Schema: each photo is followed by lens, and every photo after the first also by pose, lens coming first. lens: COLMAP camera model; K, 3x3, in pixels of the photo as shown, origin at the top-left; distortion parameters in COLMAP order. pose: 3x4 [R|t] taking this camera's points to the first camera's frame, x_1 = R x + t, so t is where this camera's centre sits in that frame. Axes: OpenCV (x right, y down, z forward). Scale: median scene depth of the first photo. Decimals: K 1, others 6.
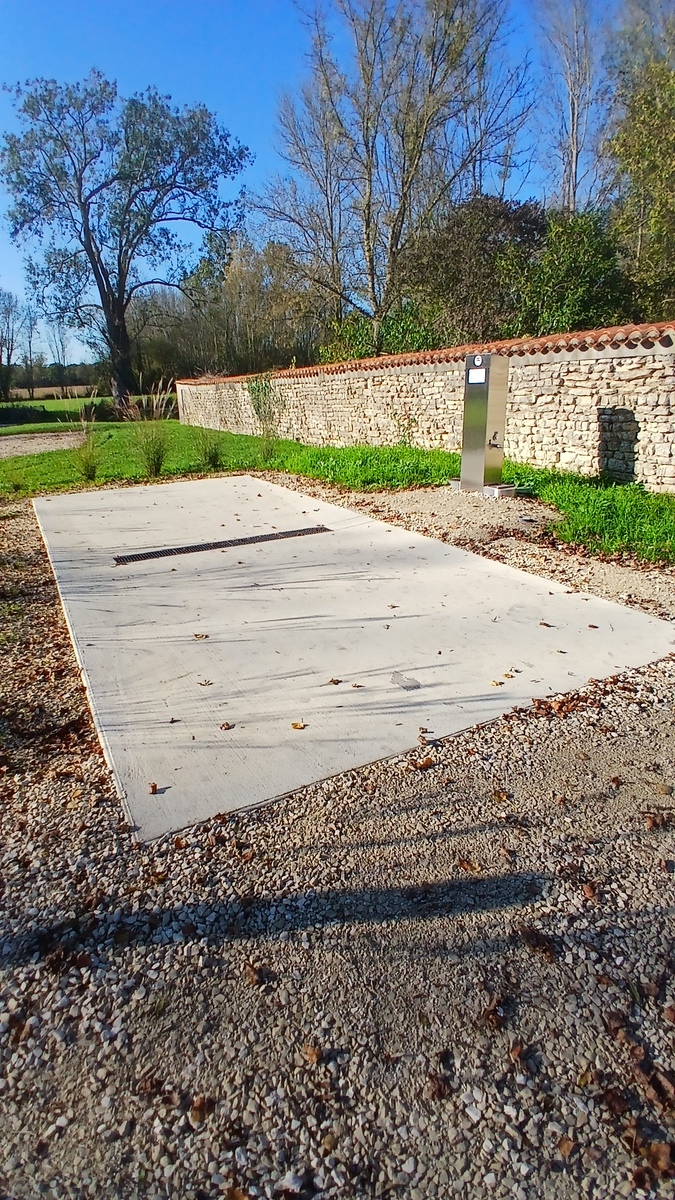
lens RADIAL K [[629.2, 0, 332.0], [0, 629.2, 589.6], [0, 0, 1]] dist [0.023494, -0.065804]
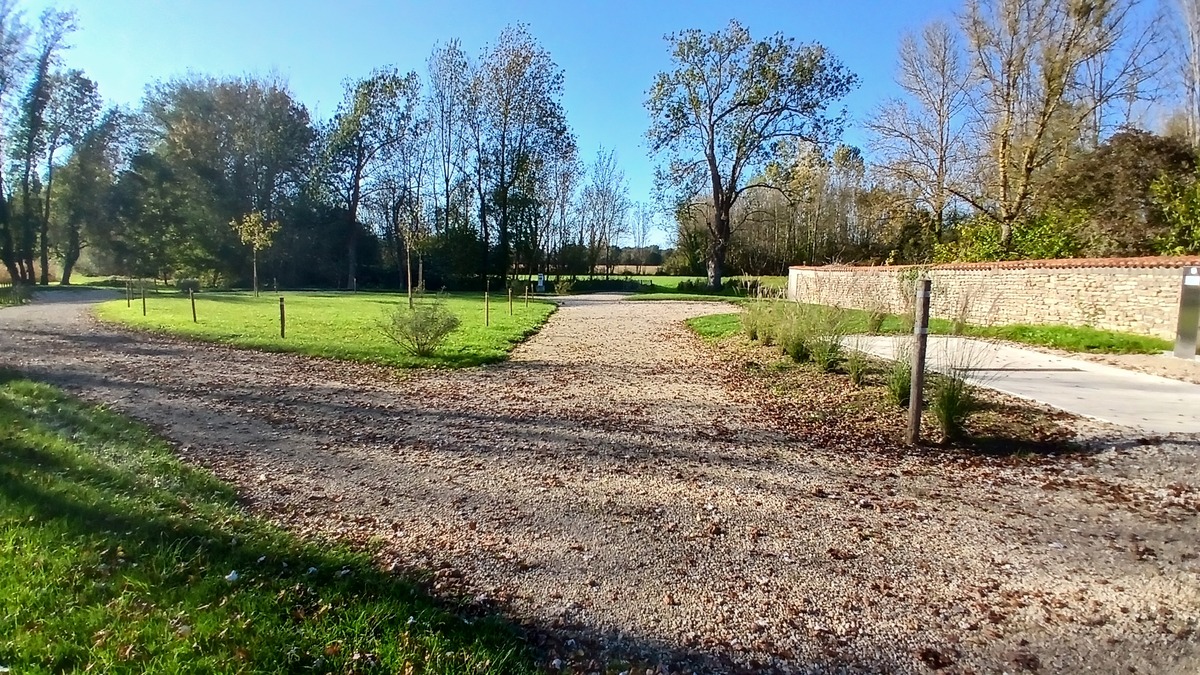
lens RADIAL K [[629.2, 0, 595.2], [0, 629.2, 340.1], [0, 0, 1]] dist [0.023494, -0.065804]
pose [[0.913404, 0.097049, -0.395315, -0.077481], [-0.175007, 0.970451, -0.166125, 0.045289], [0.367511, 0.220922, 0.903398, -0.124208]]
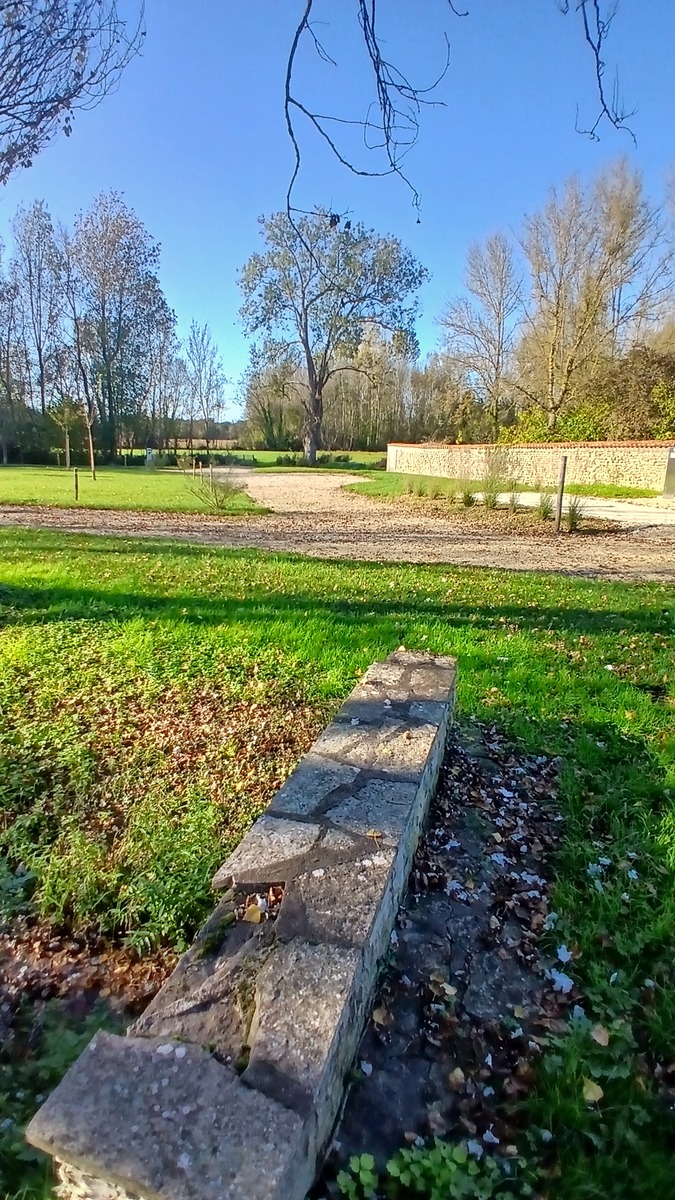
lens RADIAL K [[629.2, 0, 332.0], [0, 629.2, 589.6], [0, 0, 1]] dist [0.023494, -0.065804]
pose [[0.989412, 0.087674, -0.115657, -0.137144], [-0.098397, 0.991023, -0.090505, 0.098670], [0.106684, 0.100927, 0.989157, -0.280465]]
